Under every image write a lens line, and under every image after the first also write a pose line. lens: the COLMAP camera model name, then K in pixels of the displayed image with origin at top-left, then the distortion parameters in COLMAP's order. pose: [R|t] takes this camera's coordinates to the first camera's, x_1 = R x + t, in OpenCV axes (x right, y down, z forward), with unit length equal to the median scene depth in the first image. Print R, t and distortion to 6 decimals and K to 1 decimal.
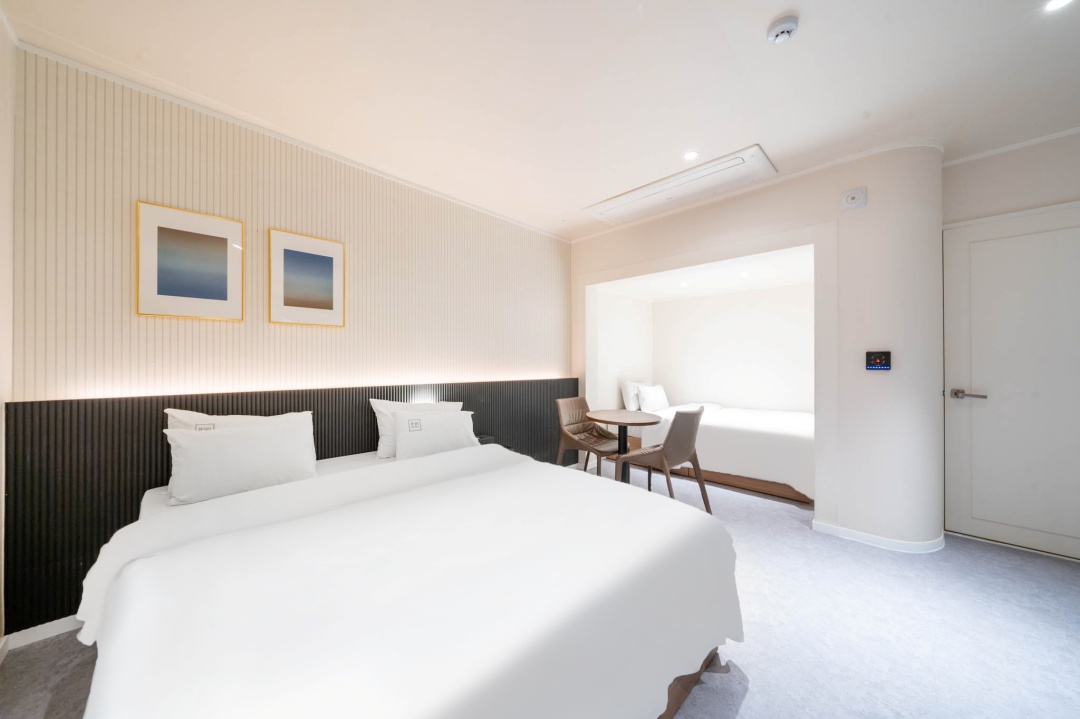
lens RADIAL K [[368.3, 0, 542.2], [0, 368.3, 365.1], [0, 0, 1]] dist [-0.002931, -0.000133]
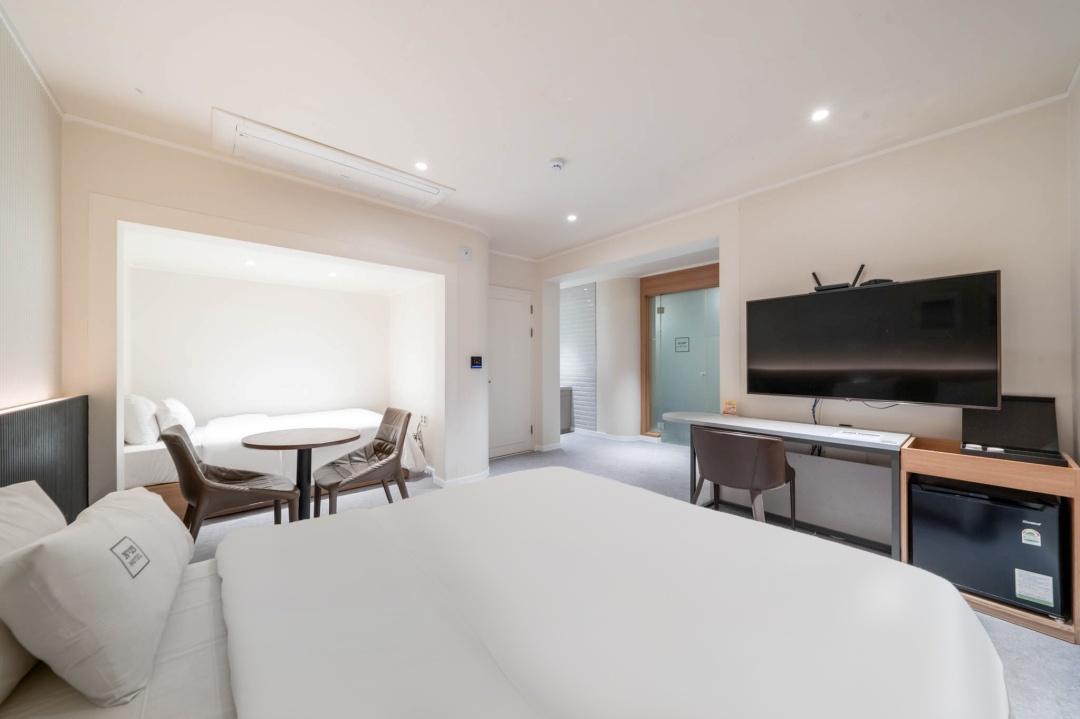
lens RADIAL K [[368.3, 0, 545.0], [0, 368.3, 363.3], [0, 0, 1]] dist [-0.002931, -0.000133]
pose [[0.056568, -0.003109, 0.998394, -0.536223], [0.010978, 0.999937, 0.002492, -0.006321], [-0.998338, 0.010820, 0.056599, 0.514797]]
